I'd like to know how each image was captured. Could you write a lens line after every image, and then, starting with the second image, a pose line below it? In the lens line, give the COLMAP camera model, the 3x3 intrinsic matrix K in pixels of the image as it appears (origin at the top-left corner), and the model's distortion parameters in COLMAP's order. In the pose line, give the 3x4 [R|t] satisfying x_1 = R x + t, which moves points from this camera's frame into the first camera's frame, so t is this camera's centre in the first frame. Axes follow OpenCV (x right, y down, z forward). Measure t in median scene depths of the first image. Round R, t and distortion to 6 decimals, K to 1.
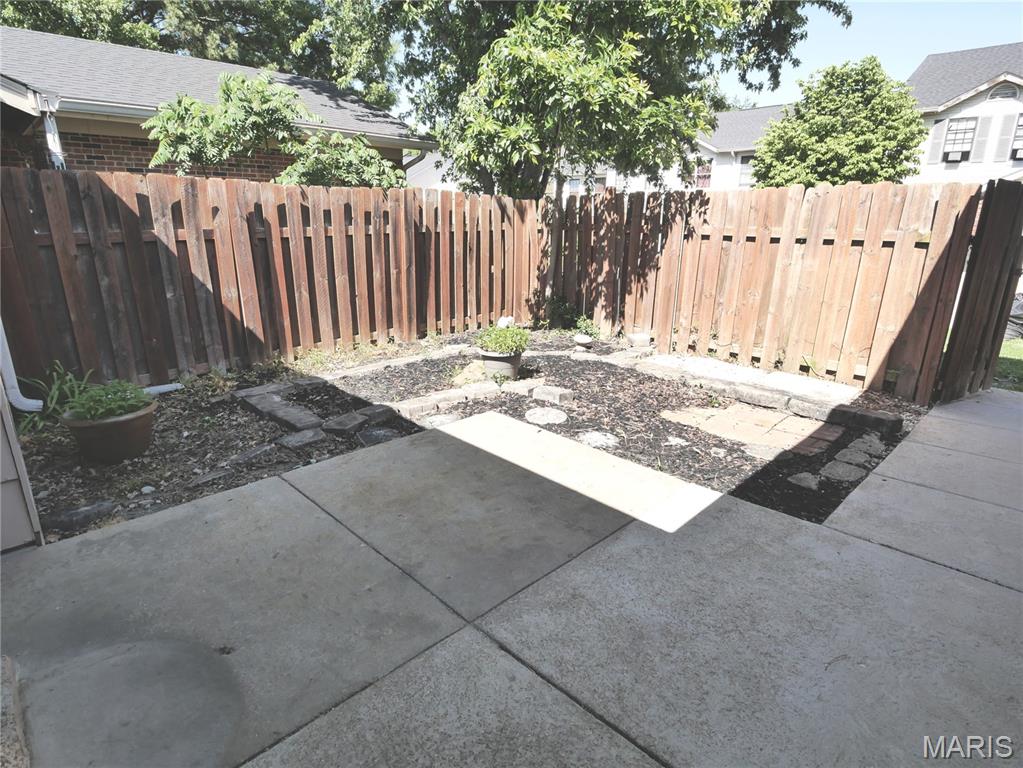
lens RADIAL K [[545.6, 0, 503.9], [0, 545.6, 379.2], [0, 0, 1]] dist [-0.001071, -0.004302]
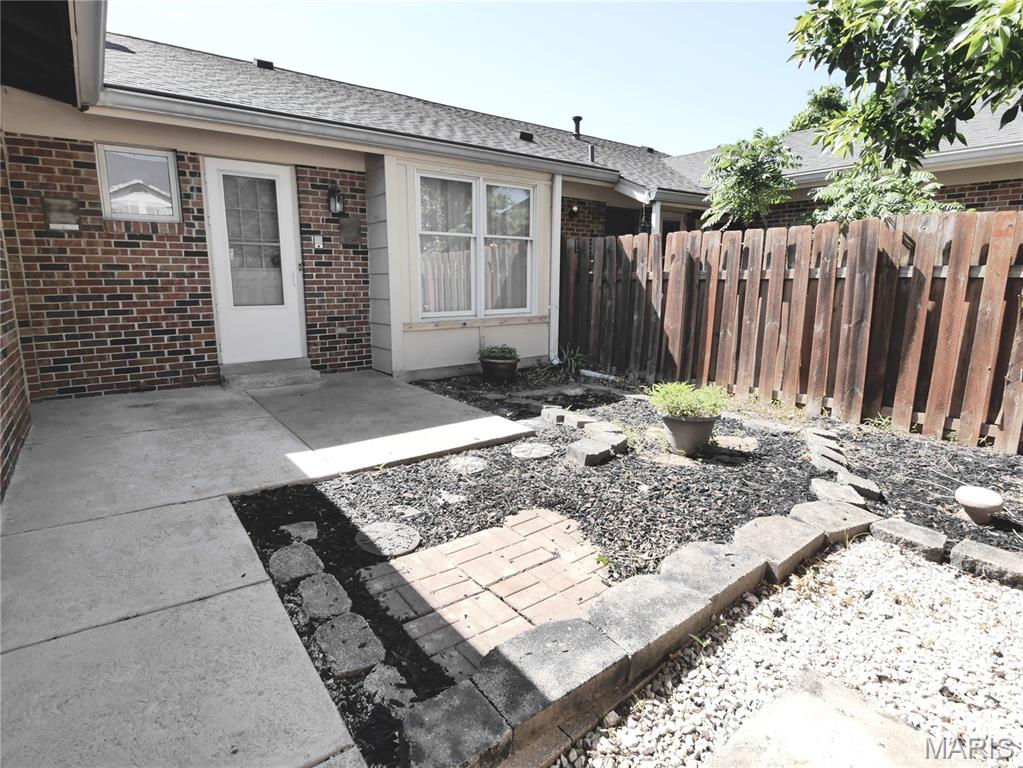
lens RADIAL K [[545.6, 0, 505.3], [0, 545.6, 384.1], [0, 0, 1]] dist [-0.001071, -0.004302]
pose [[-0.140731, 0.180391, -0.973475, 0.887330], [-0.288179, 0.933222, 0.214592, -0.207910], [0.947179, 0.310735, -0.079349, 0.886315]]
